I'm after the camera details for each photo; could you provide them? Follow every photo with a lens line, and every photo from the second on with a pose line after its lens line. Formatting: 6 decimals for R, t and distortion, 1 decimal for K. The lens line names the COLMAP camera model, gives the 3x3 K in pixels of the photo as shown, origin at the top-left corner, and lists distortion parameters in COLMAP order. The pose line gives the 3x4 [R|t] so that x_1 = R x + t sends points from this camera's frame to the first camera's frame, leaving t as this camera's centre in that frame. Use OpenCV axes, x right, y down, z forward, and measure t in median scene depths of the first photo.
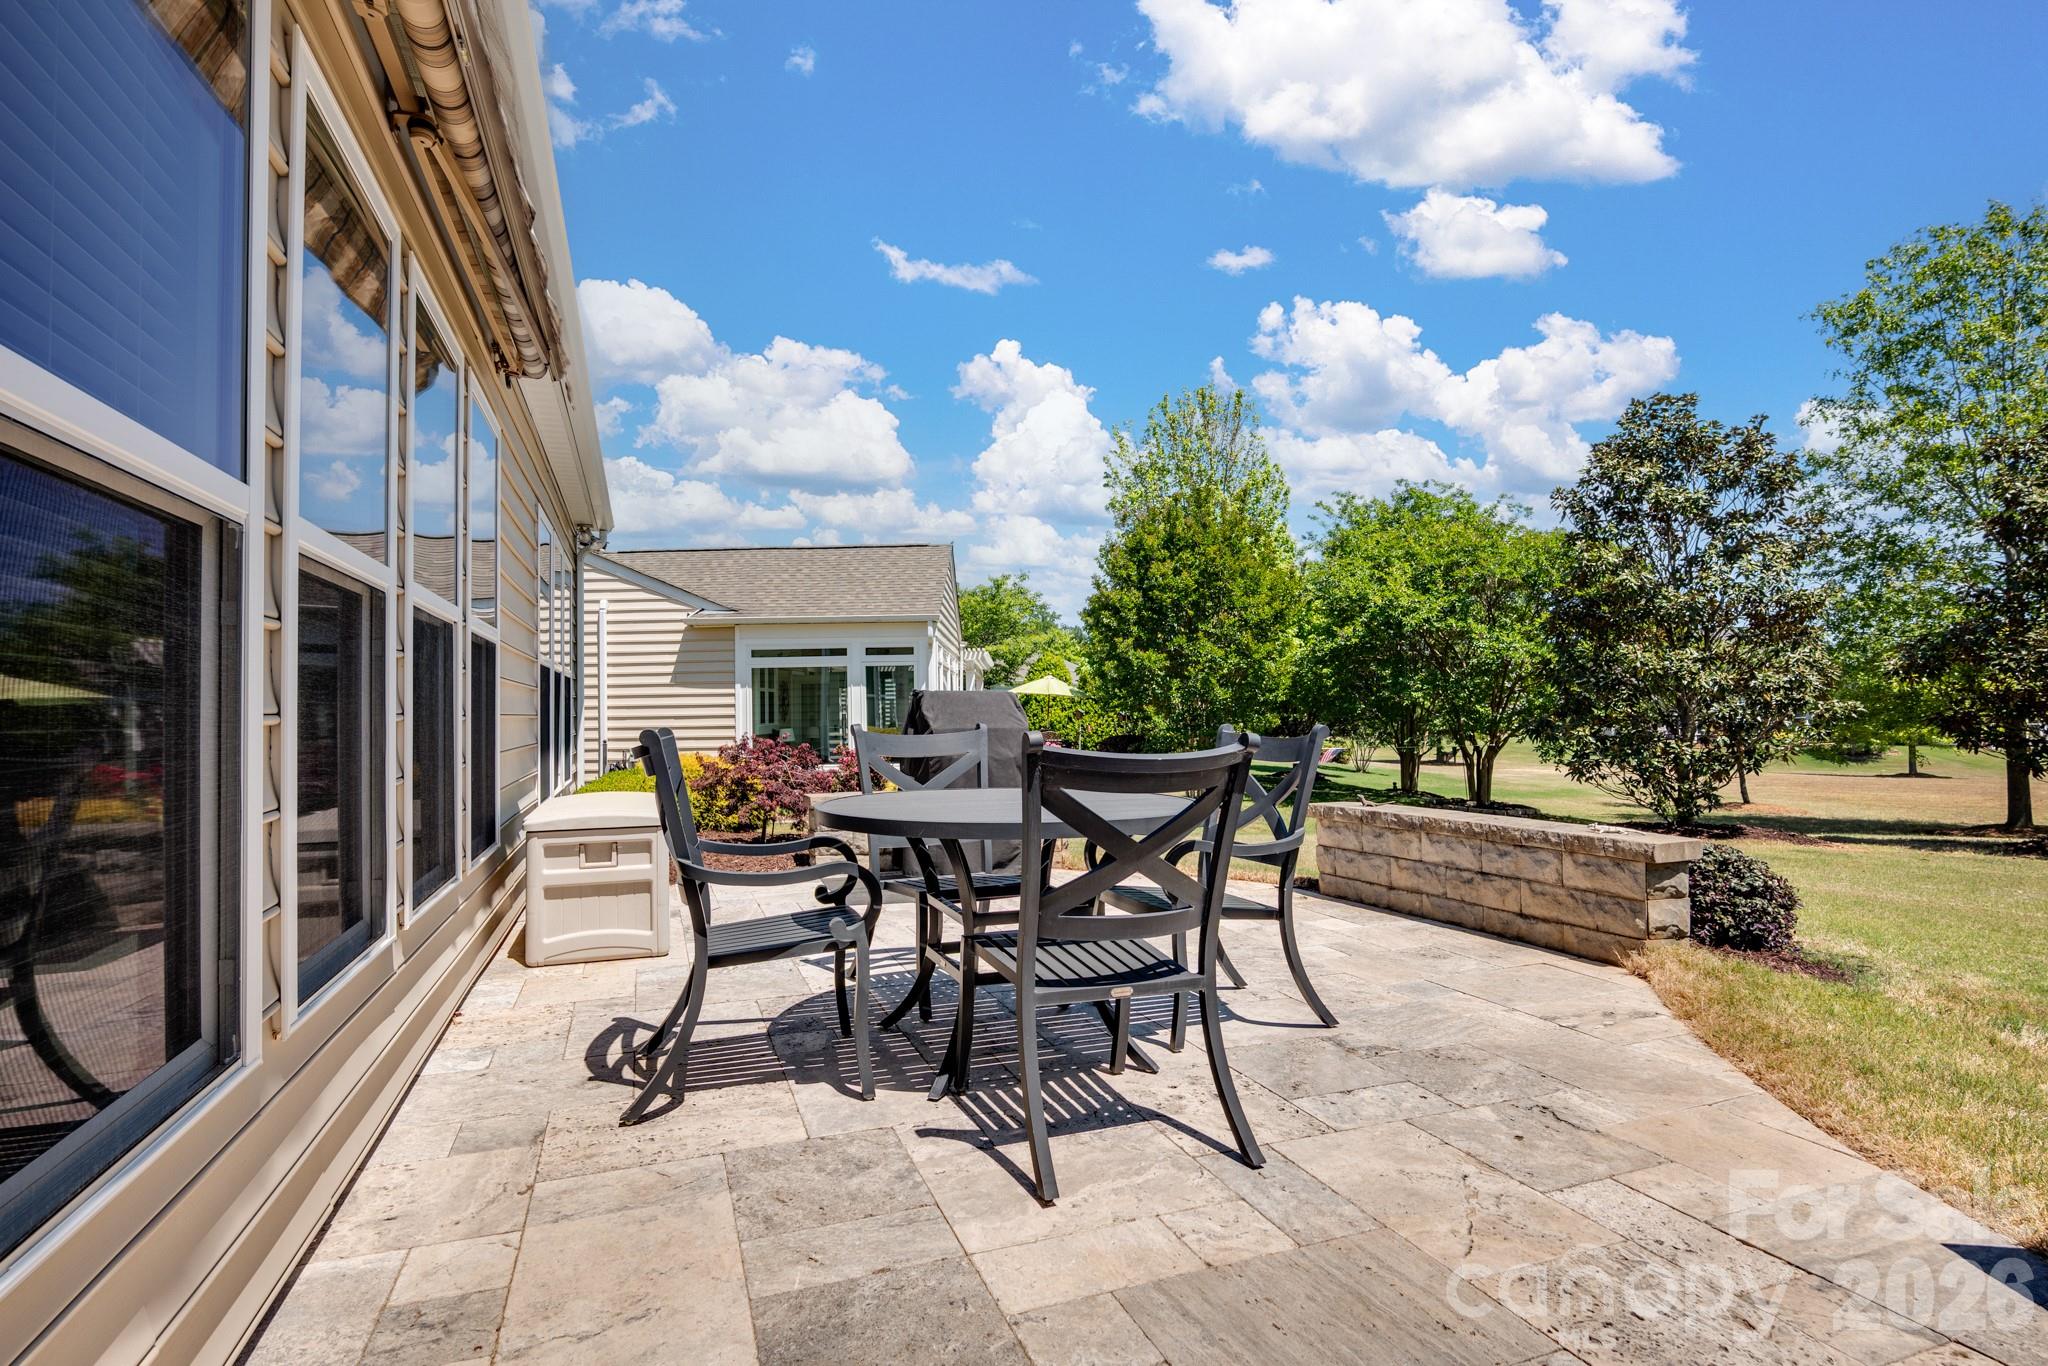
lens RADIAL K [[1009.9, 0, 1014.0], [0, 1009.9, 676.2], [0, 0, 1]] dist [-0.000184, 0.000935]
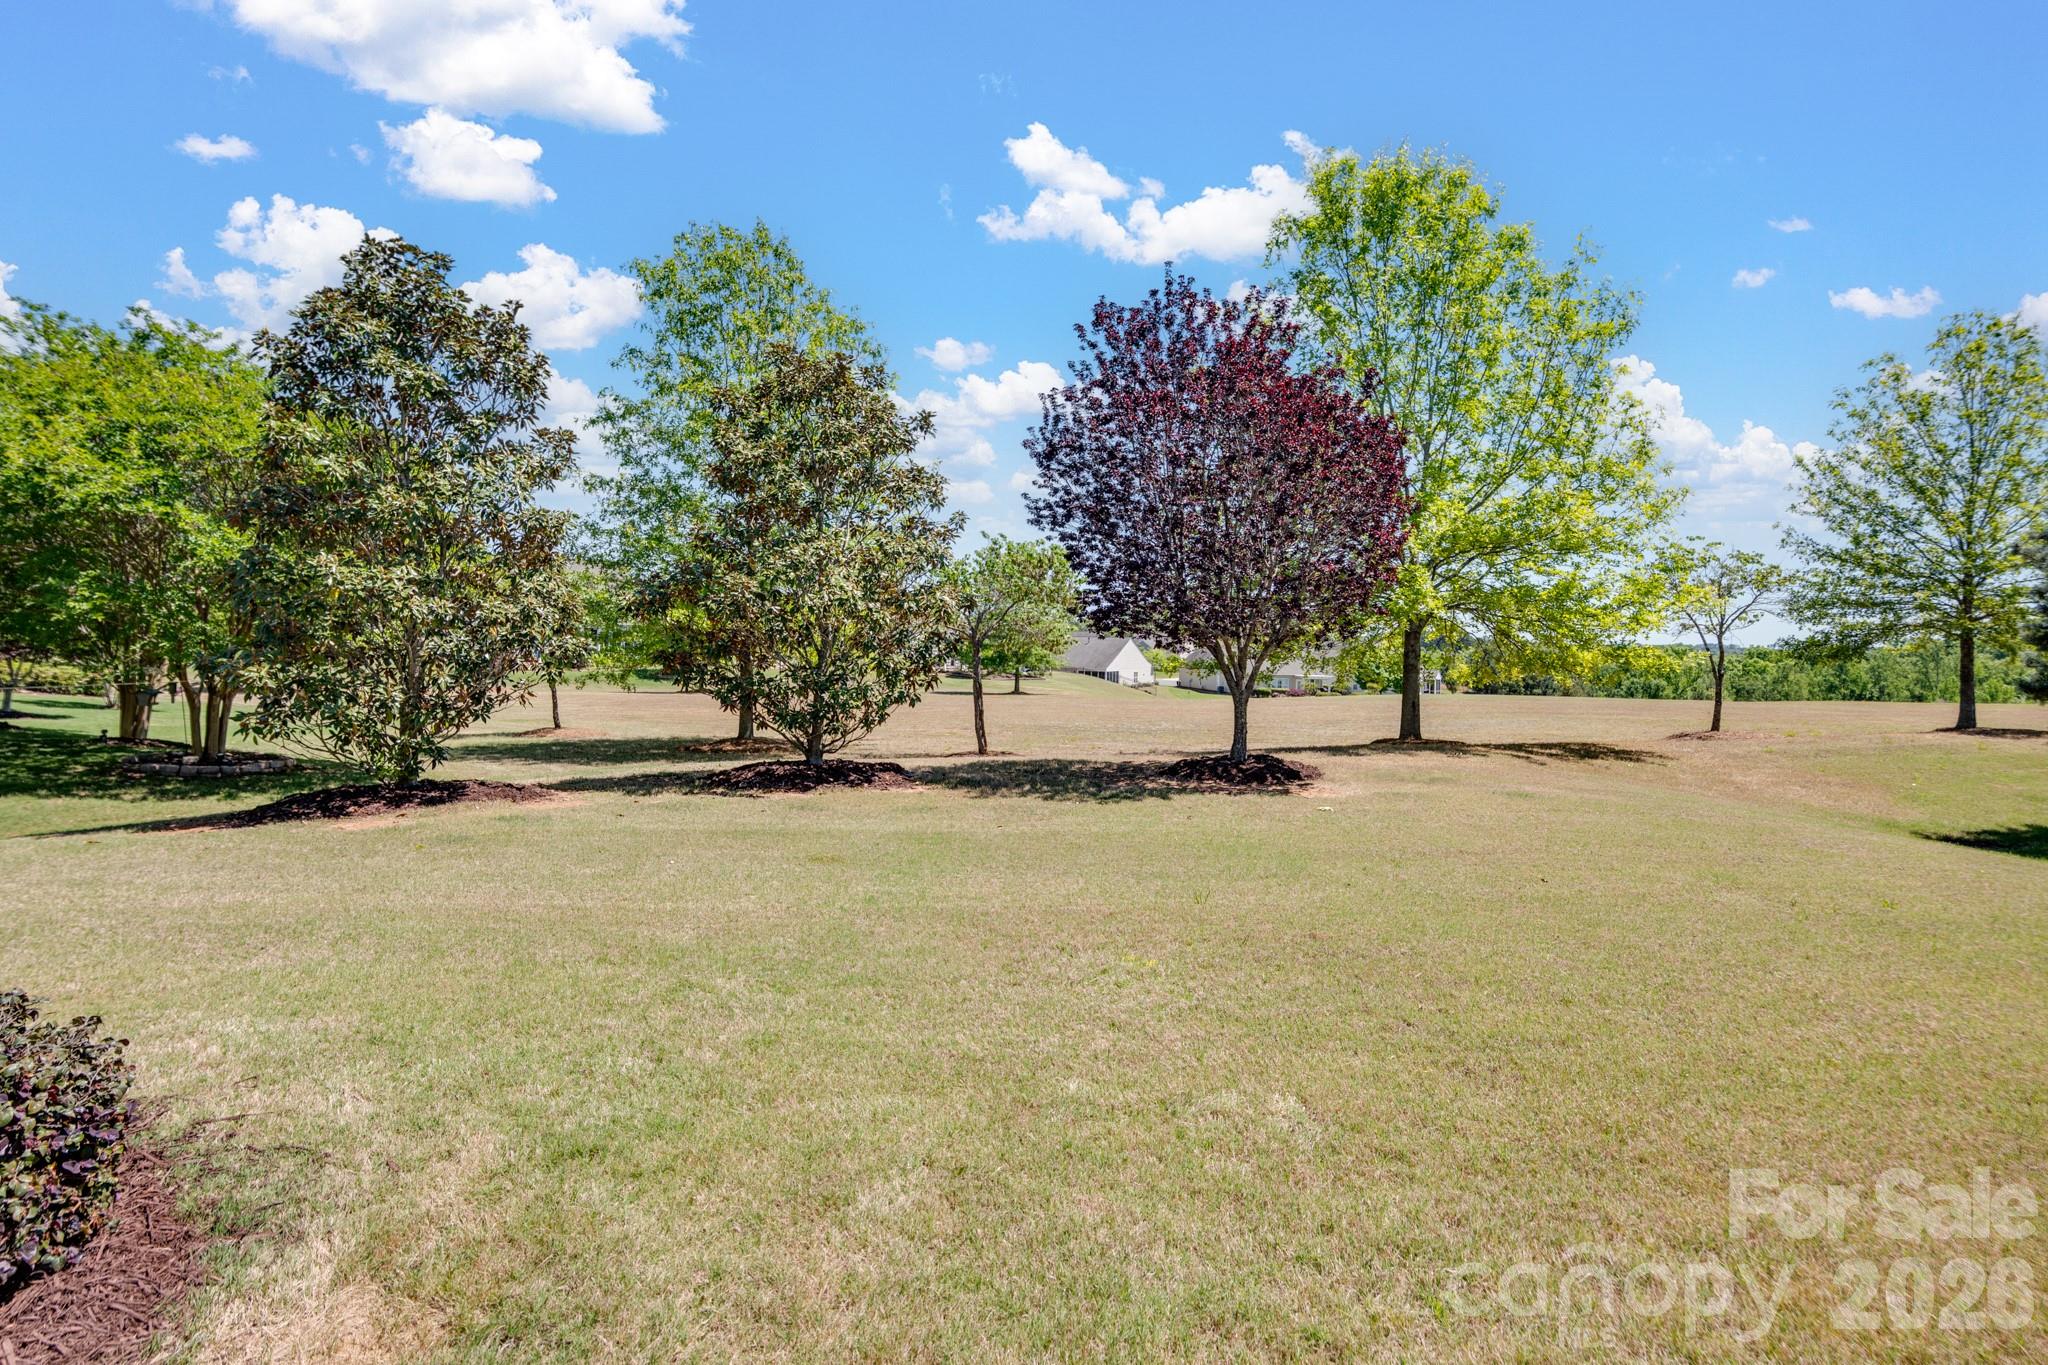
lens RADIAL K [[1009.9, 0, 1014.0], [0, 1009.9, 675.7], [0, 0, 1]] dist [-0.000184, 0.000935]
pose [[0.524836, -0.007872, 0.851167, 0.142195], [-0.060226, 0.997108, 0.046358, -0.004198], [-0.849070, -0.075592, 0.522844, 0.104139]]
